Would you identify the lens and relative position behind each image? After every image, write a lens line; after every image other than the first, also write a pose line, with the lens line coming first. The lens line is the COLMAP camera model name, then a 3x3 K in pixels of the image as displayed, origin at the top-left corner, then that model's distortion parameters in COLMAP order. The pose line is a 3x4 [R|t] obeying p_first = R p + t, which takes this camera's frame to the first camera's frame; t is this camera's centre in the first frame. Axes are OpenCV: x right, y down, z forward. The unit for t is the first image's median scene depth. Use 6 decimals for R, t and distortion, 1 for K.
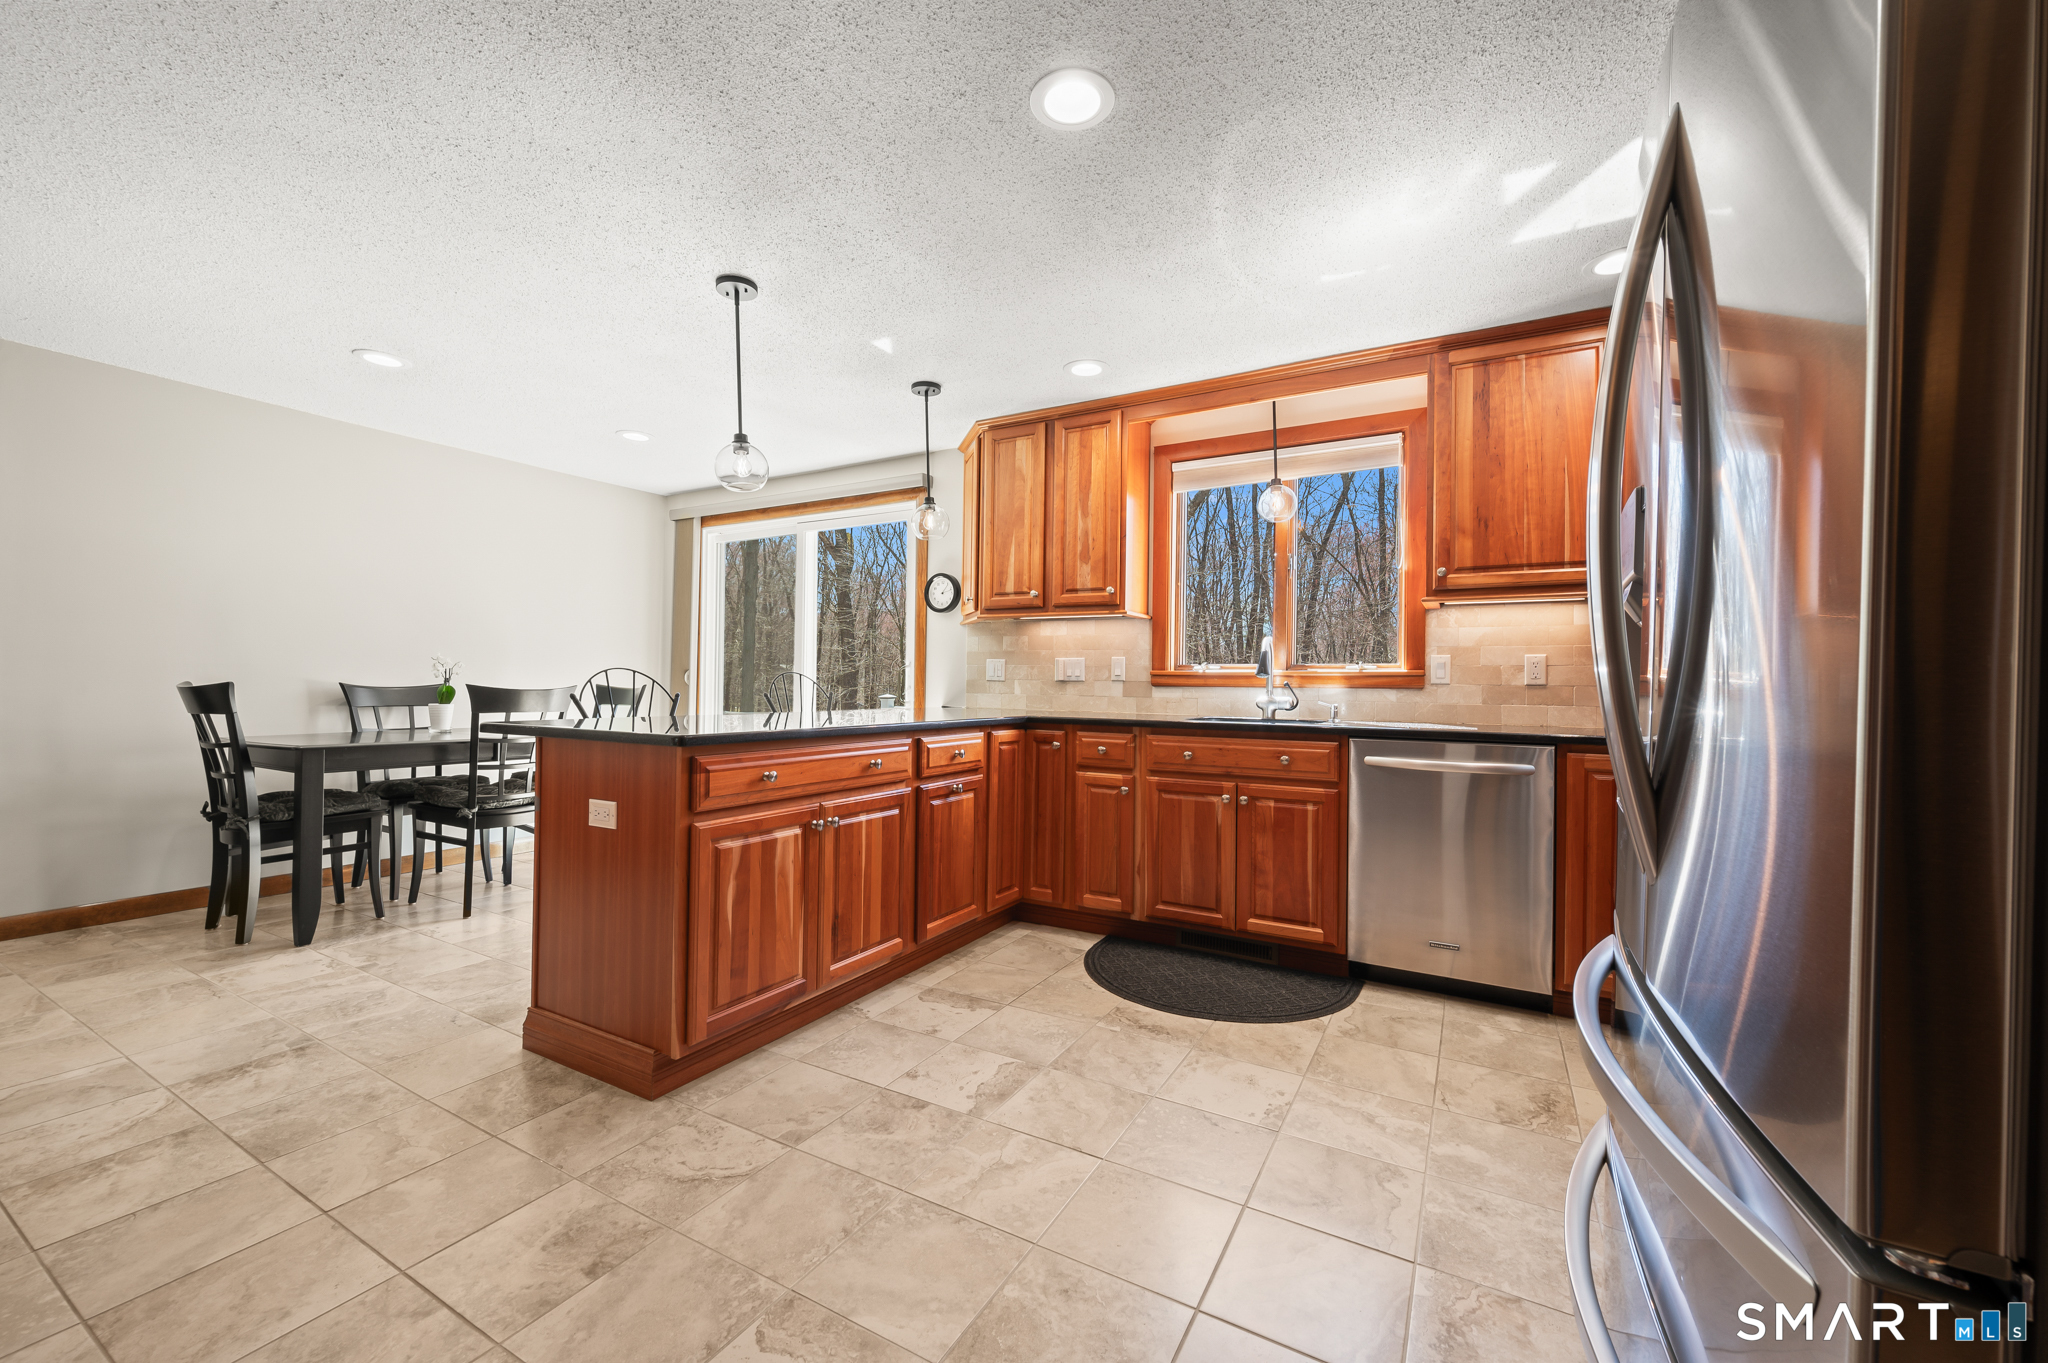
lens RADIAL K [[807.3, 0, 1028.1], [0, 807.3, 679.3], [0, 0, 1]] dist [-0.001584, 0.000284]
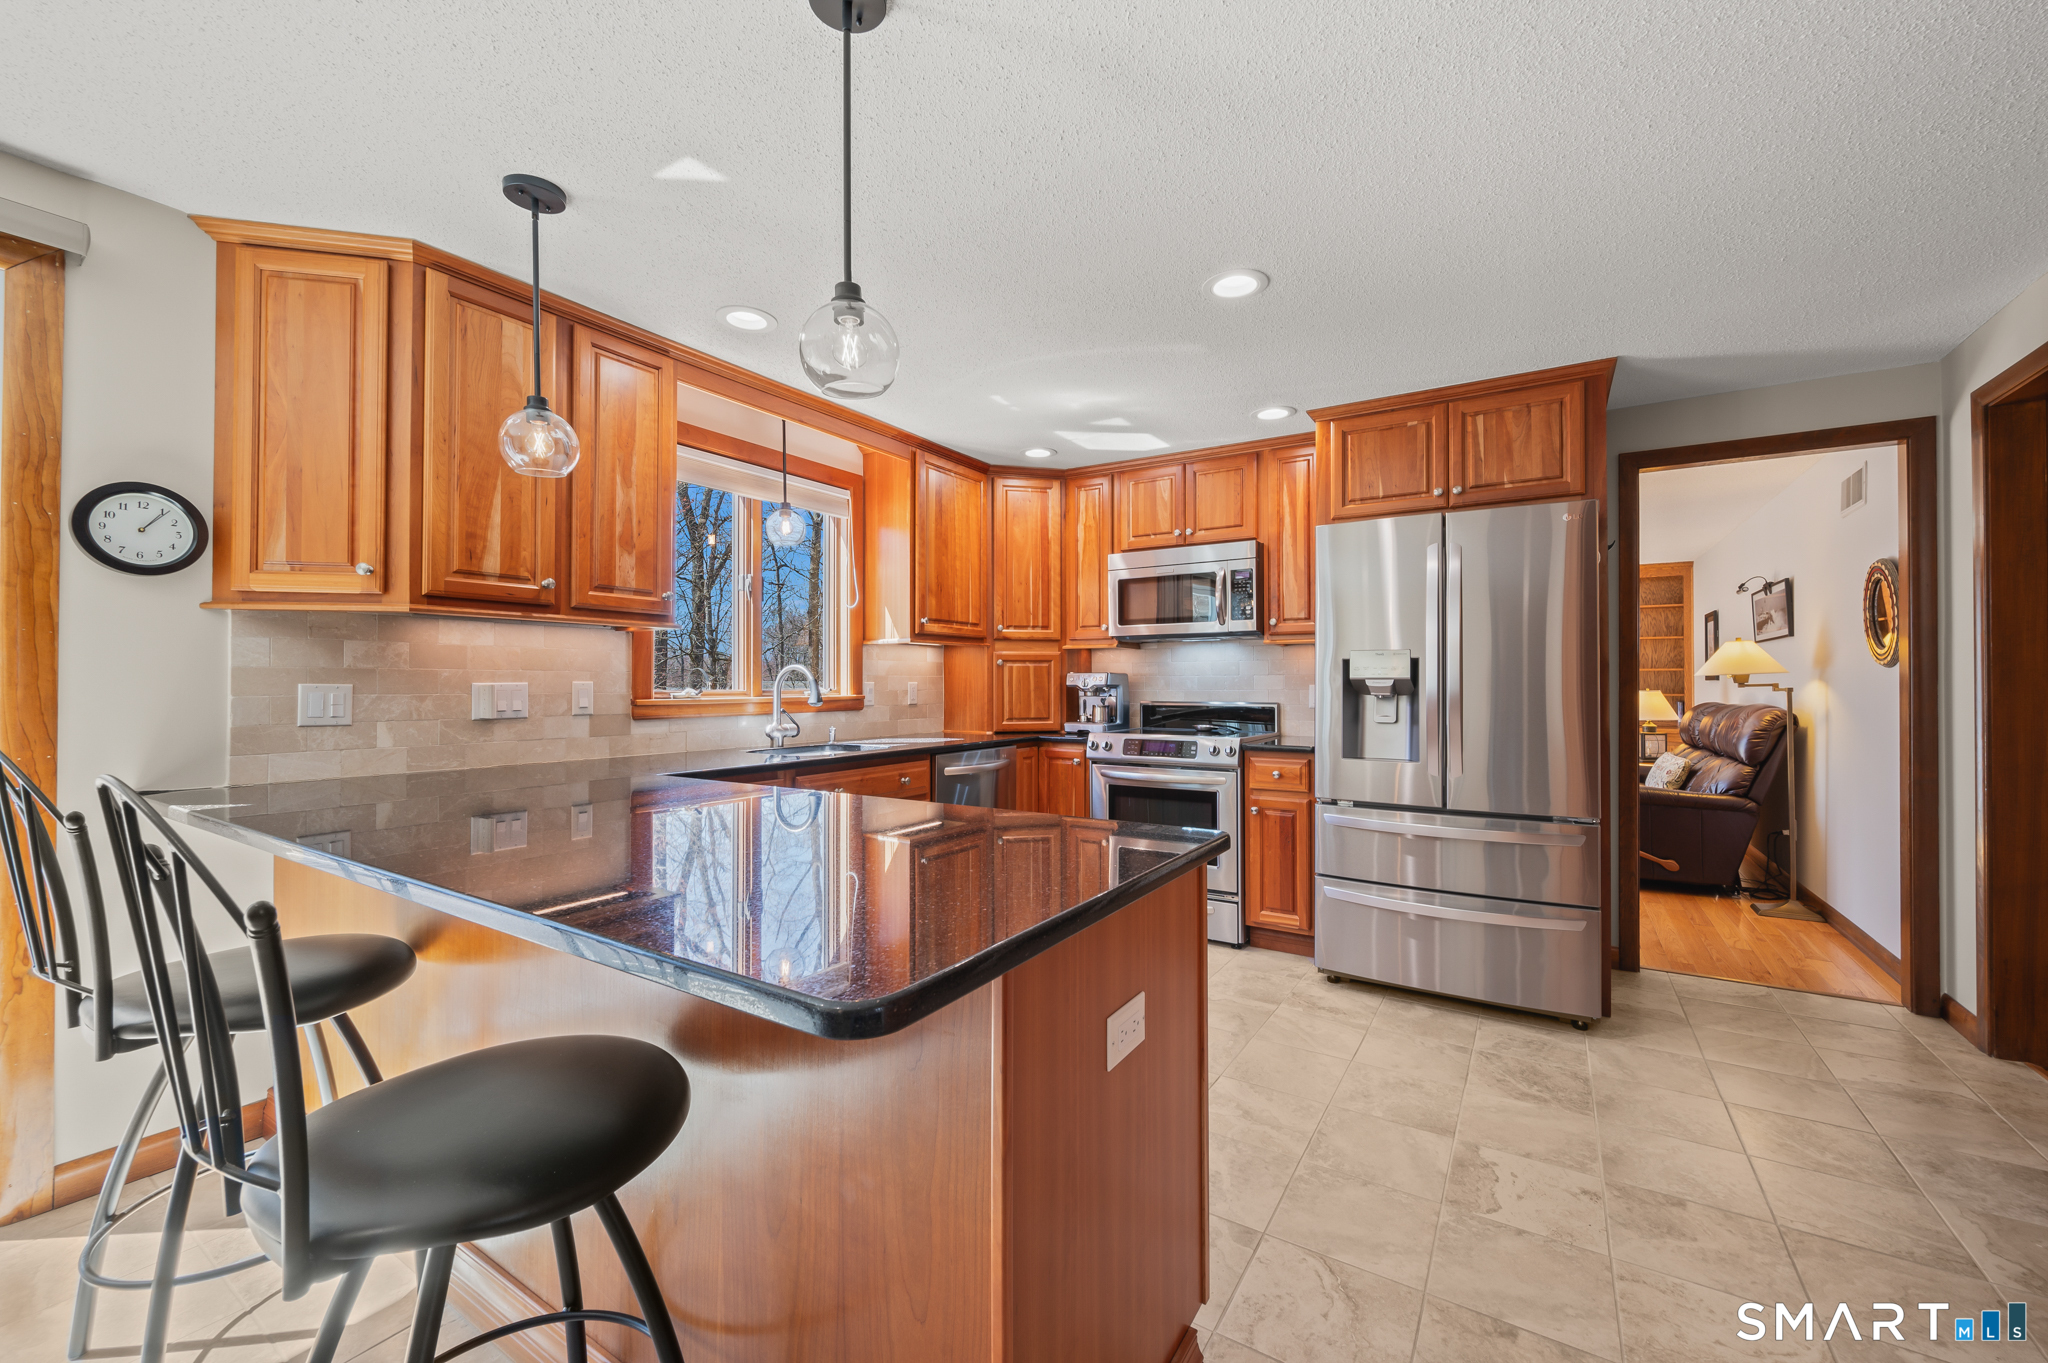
lens RADIAL K [[810.6, 0, 1027.5], [0, 810.6, 681.9], [0, 0, 1]] dist [-0.001175, -0.000095]
pose [[0.051041, -0.010932, 0.998637, -0.762729], [-0.005582, 0.999921, 0.011231, -0.048989], [-0.998681, -0.006148, 0.050976, 0.750356]]
